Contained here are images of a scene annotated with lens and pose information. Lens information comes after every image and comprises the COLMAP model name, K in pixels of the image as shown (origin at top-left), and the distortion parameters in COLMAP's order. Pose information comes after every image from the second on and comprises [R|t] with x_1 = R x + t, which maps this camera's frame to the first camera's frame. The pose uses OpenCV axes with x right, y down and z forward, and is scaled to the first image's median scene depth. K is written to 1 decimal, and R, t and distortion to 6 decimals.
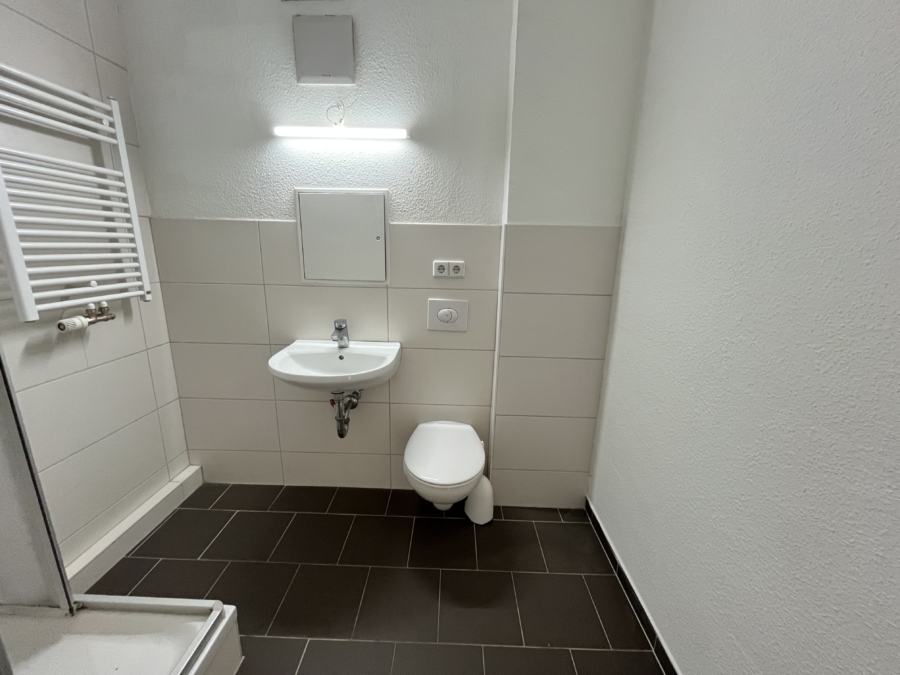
lens RADIAL K [[363.9, 0, 447.5], [0, 363.9, 336.0], [0, 0, 1]] dist [-0.001714, -0.000386]
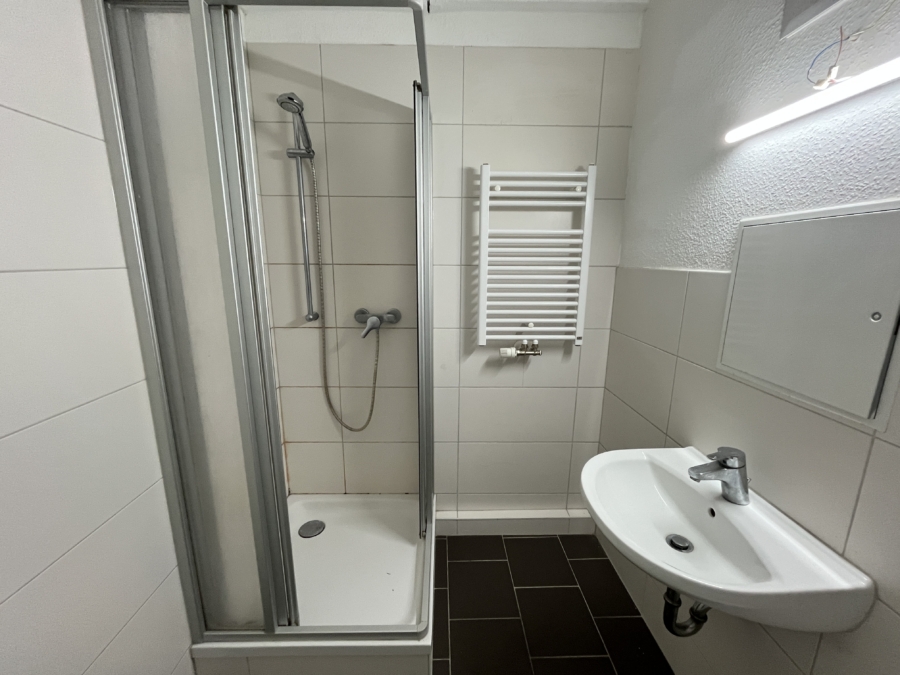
lens RADIAL K [[363.9, 0, 447.5], [0, 363.9, 336.0], [0, 0, 1]] dist [-0.001714, -0.000386]
pose [[0.041331, 0.184222, -0.982015, 0.211799], [-0.241429, 0.955572, 0.169100, -0.219915], [0.969538, 0.230098, 0.083972, 0.553482]]
